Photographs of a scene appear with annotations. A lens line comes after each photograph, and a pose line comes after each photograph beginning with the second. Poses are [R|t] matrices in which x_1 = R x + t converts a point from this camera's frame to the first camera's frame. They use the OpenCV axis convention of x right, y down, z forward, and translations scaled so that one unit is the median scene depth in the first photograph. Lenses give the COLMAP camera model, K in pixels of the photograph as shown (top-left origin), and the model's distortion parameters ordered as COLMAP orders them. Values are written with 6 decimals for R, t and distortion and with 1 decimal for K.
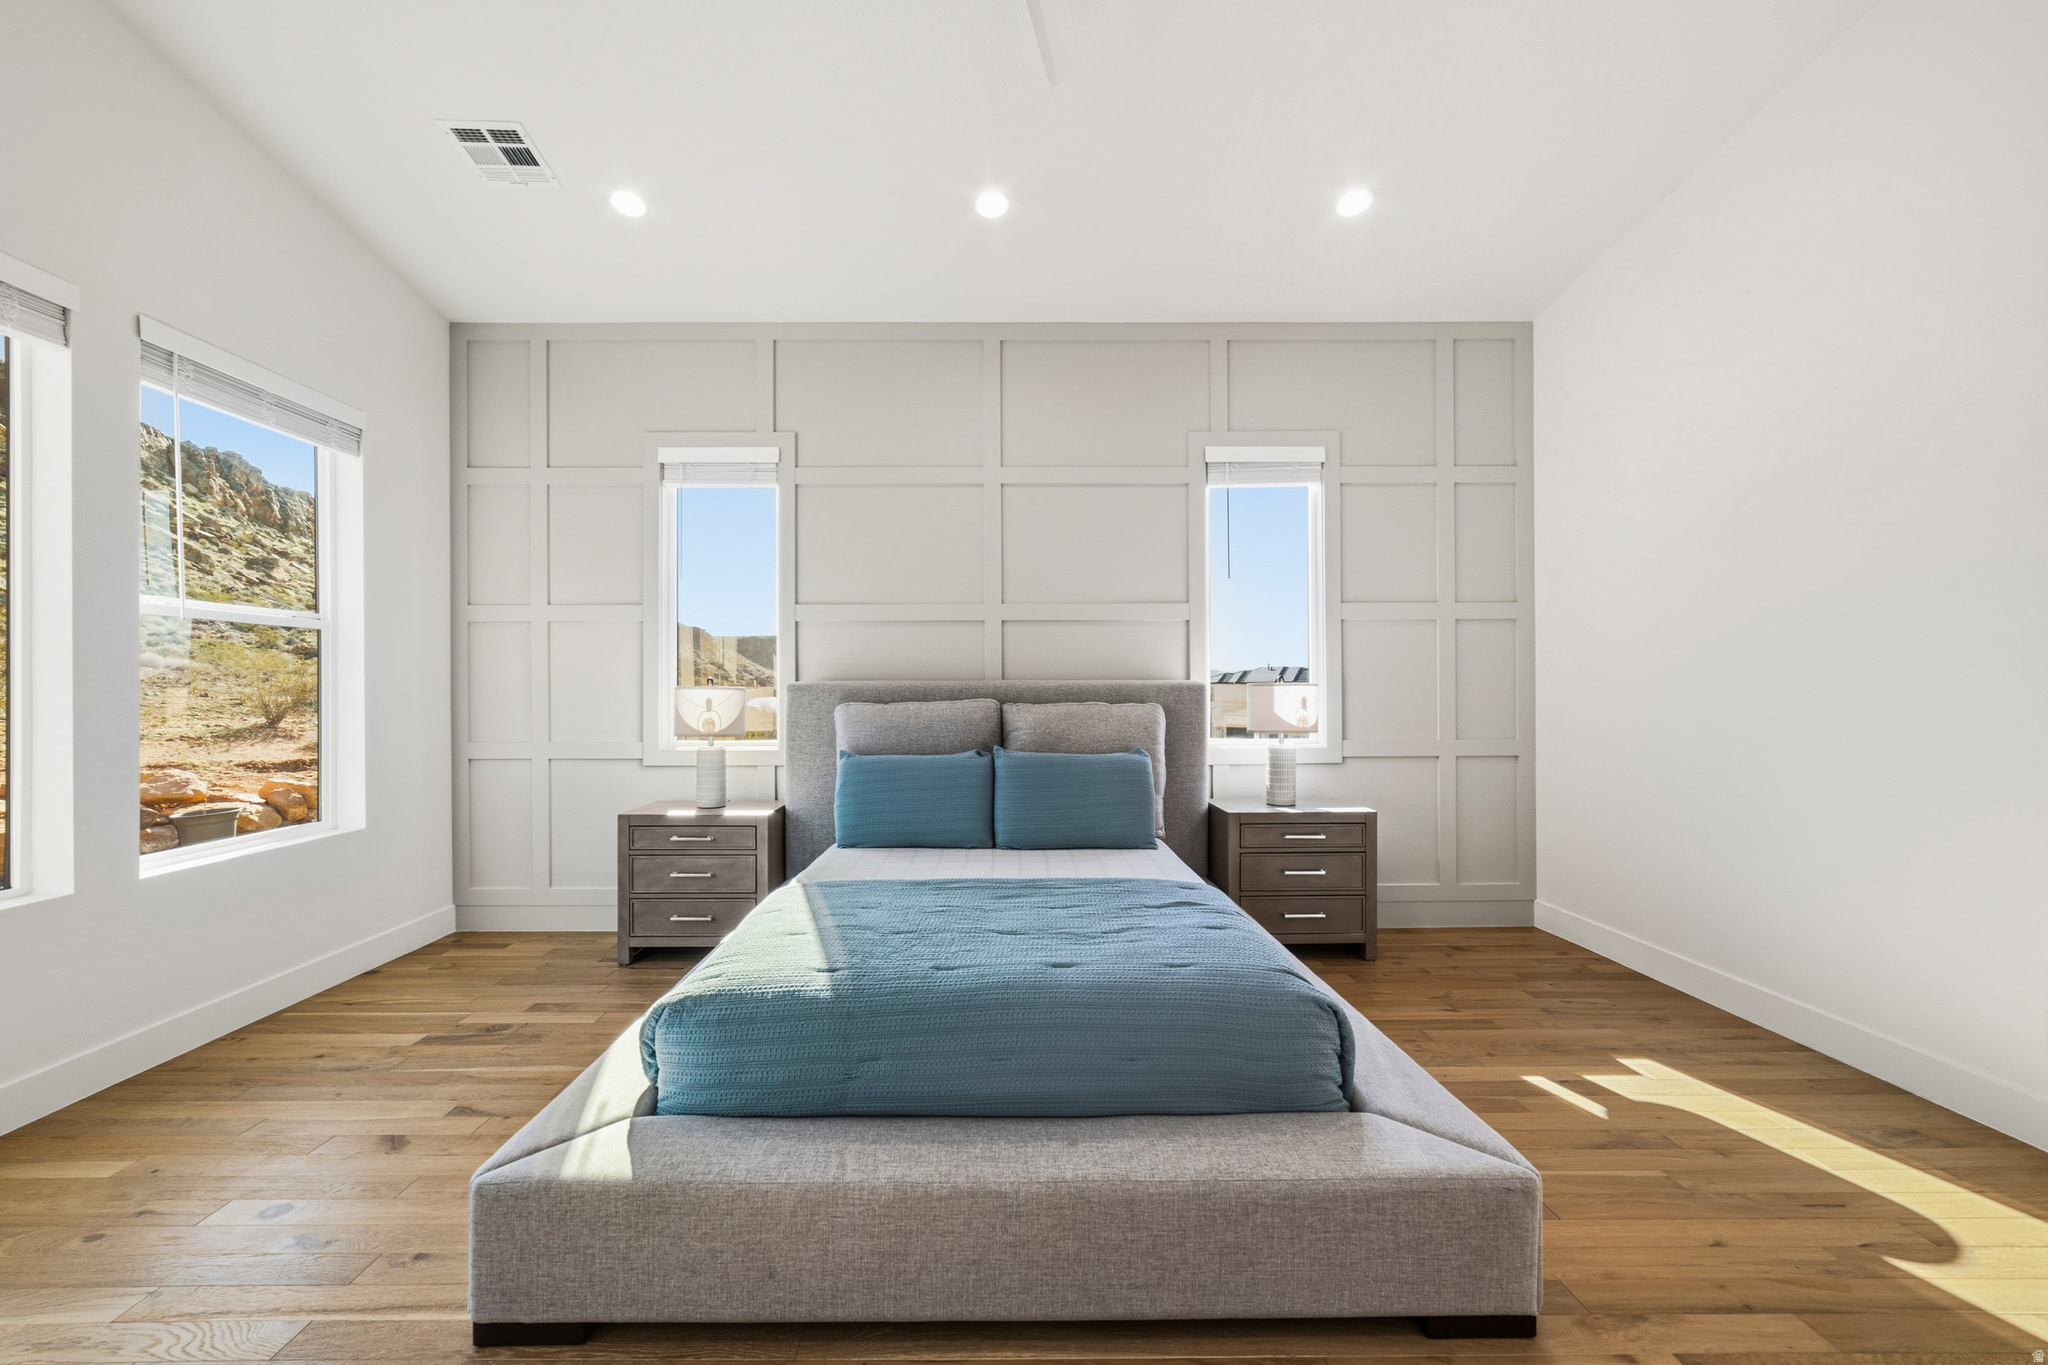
lens RADIAL K [[796.0, 0, 1014.0], [0, 796.0, 687.5], [0, 0, 1]] dist [-0.002444, 0.001609]
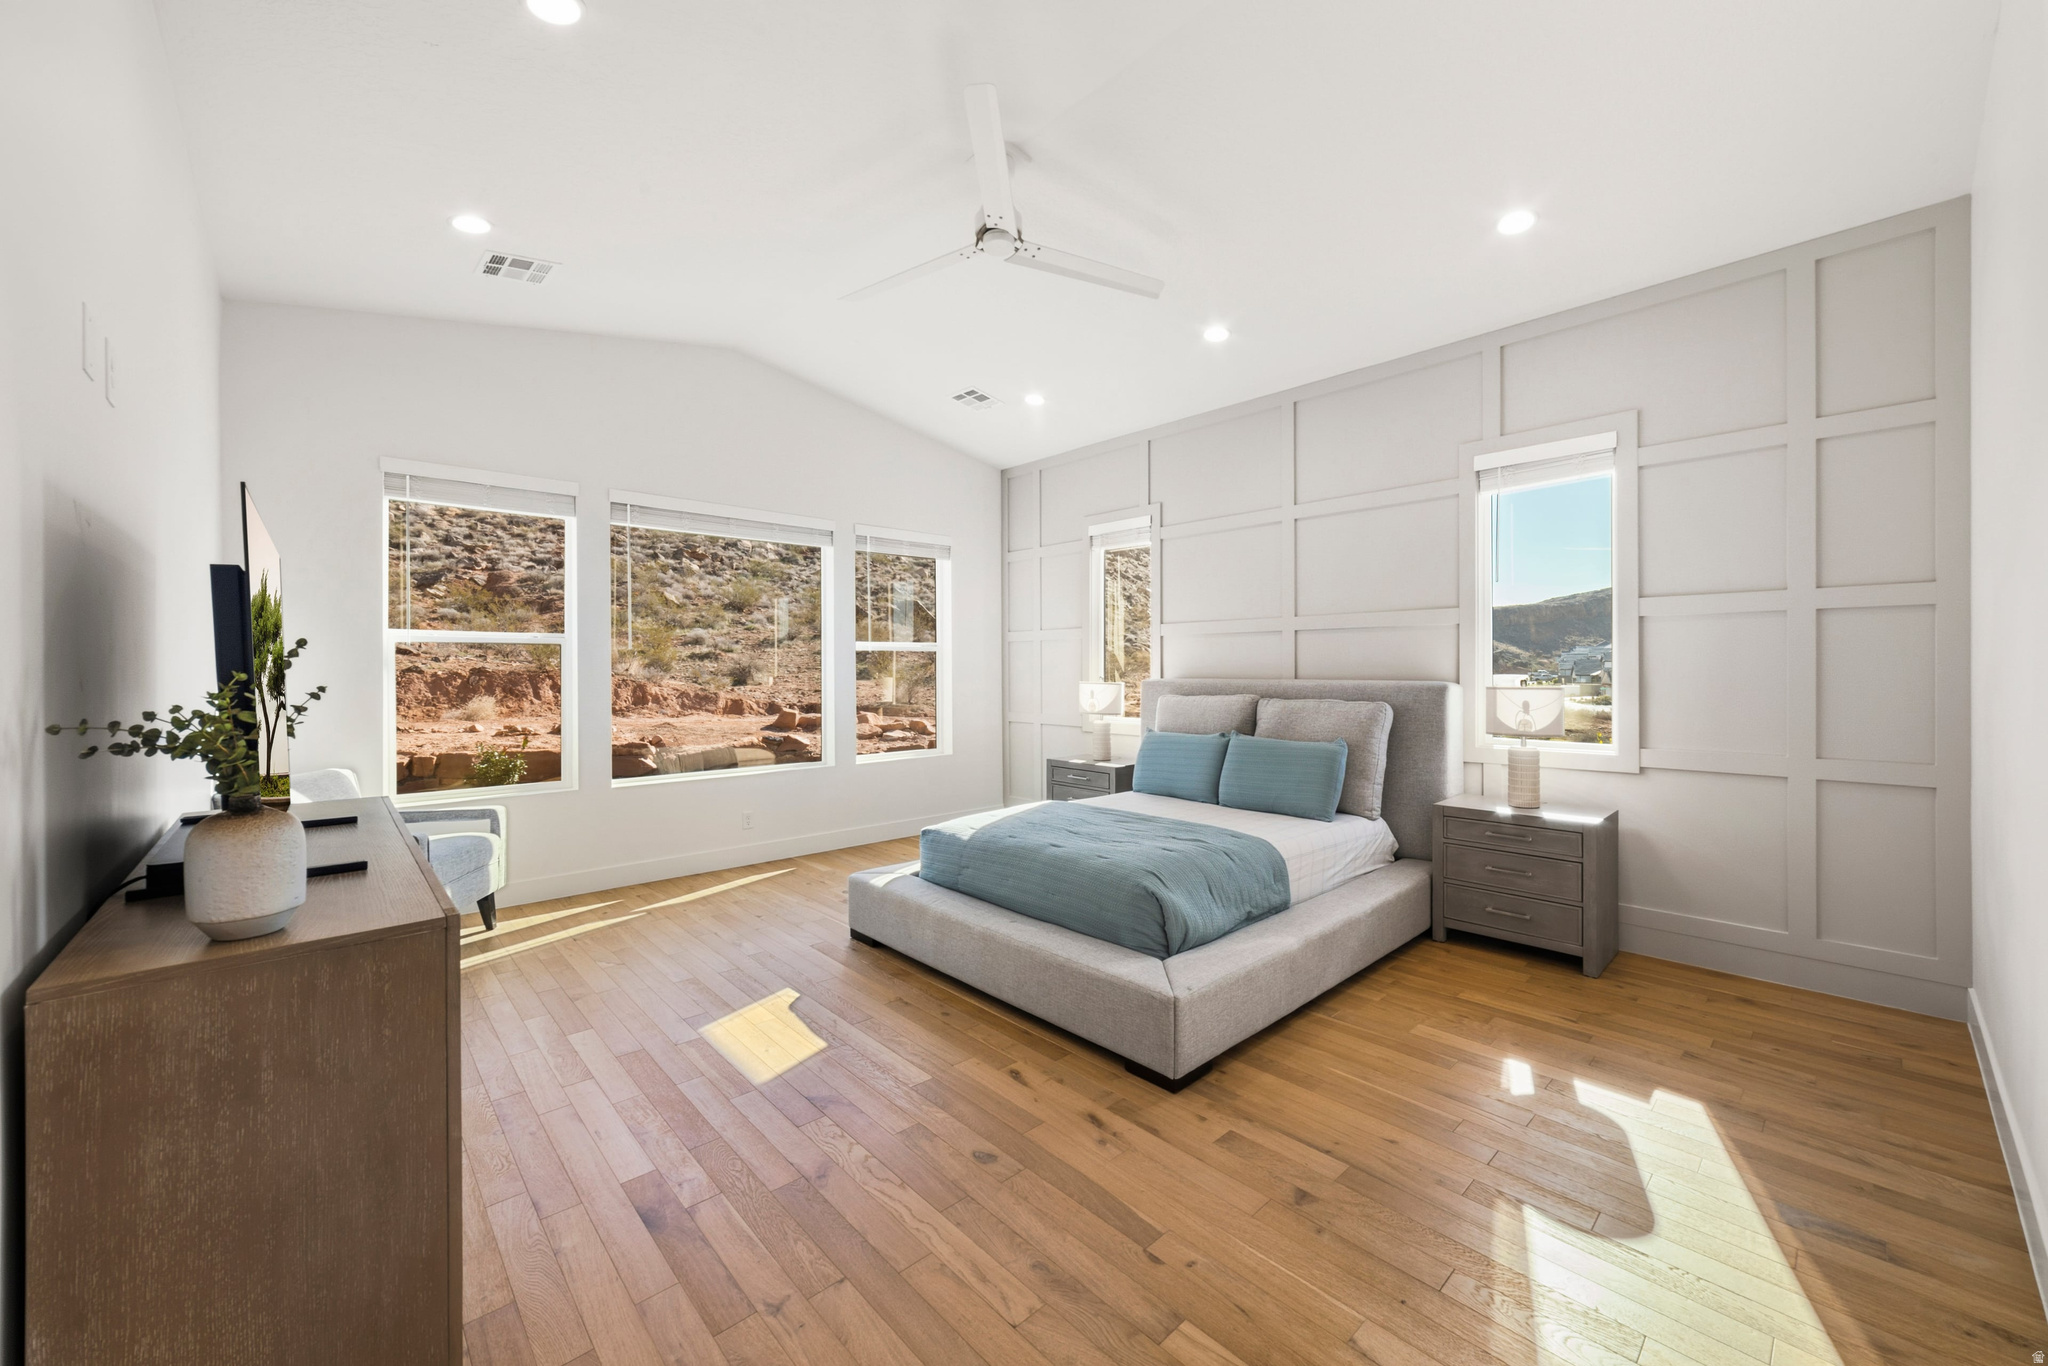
lens RADIAL K [[796.0, 0, 1034.9], [0, 796.0, 674.3], [0, 0, 1]] dist [-0.002444, 0.001609]
pose [[0.676349, 0.007336, -0.736545, 0.696720], [0.003340, 0.999910, 0.013025, -0.038241], [0.736574, -0.011270, 0.676263, -0.142791]]
